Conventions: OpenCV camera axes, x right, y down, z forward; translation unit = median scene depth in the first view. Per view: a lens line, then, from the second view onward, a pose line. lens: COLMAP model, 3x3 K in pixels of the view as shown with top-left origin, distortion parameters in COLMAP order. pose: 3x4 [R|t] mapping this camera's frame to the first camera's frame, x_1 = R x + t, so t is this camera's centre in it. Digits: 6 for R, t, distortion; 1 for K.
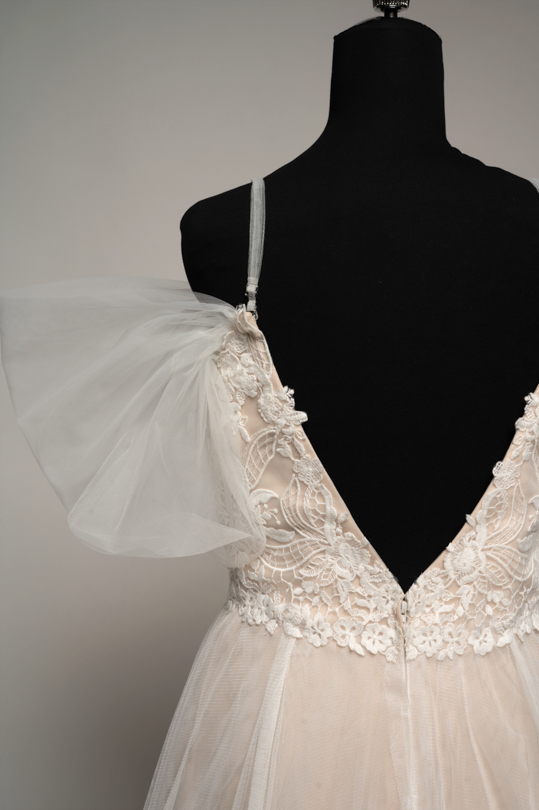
lens RADIAL K [[1100.9, 0, 272.4], [0, 1100.9, 410.7], [0, 0, 1]] dist [-0.019465, 0.000000]
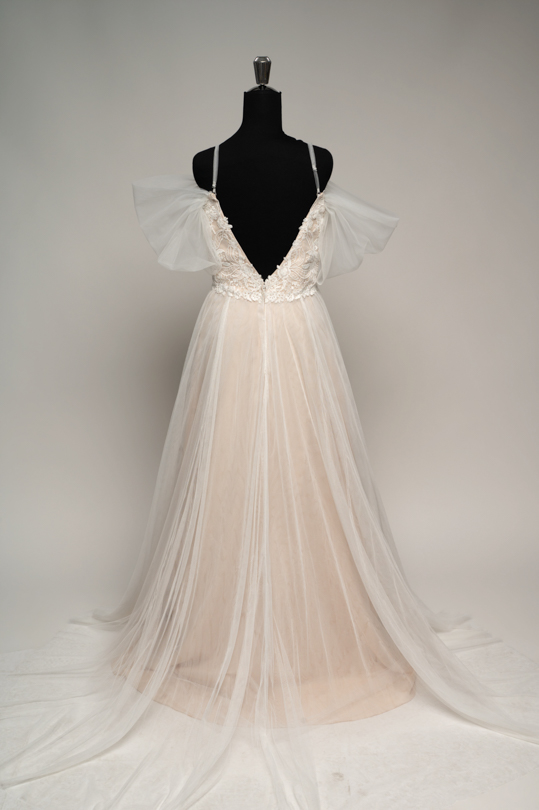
lens RADIAL K [[1100.9, 0, 262.1], [0, 1100.9, 402.6], [0, 0, 1]] dist [-0.019465, 0.000000]
pose [[0.997915, 0.004927, -0.064349, 0.316347], [0.009685, 0.974356, 0.224806, -0.207070], [0.063807, -0.224960, 0.972277, -2.140722]]
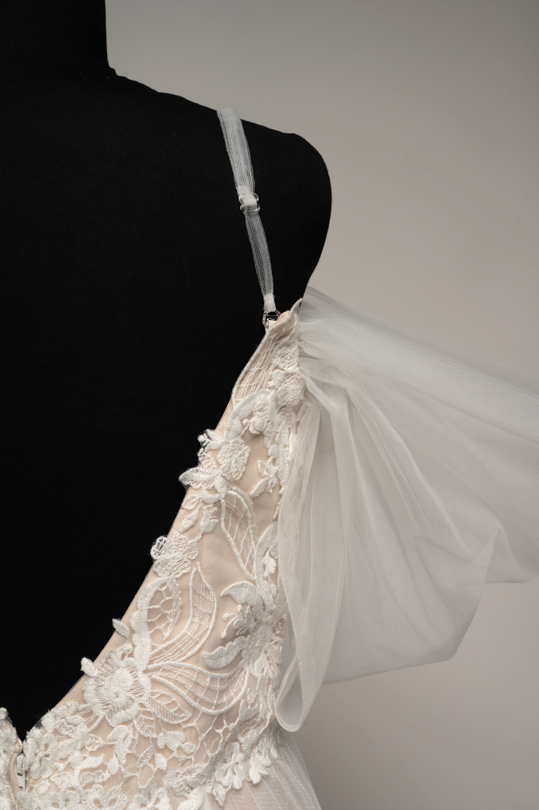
lens RADIAL K [[1100.9, 0, 273.2], [0, 1100.9, 403.4], [0, 0, 1]] dist [-0.019465, 0.000000]
pose [[0.999291, -0.031601, -0.020458, 0.286023], [0.031248, 0.999361, -0.017356, -0.019138], [0.020993, 0.016705, 0.999640, 0.344261]]
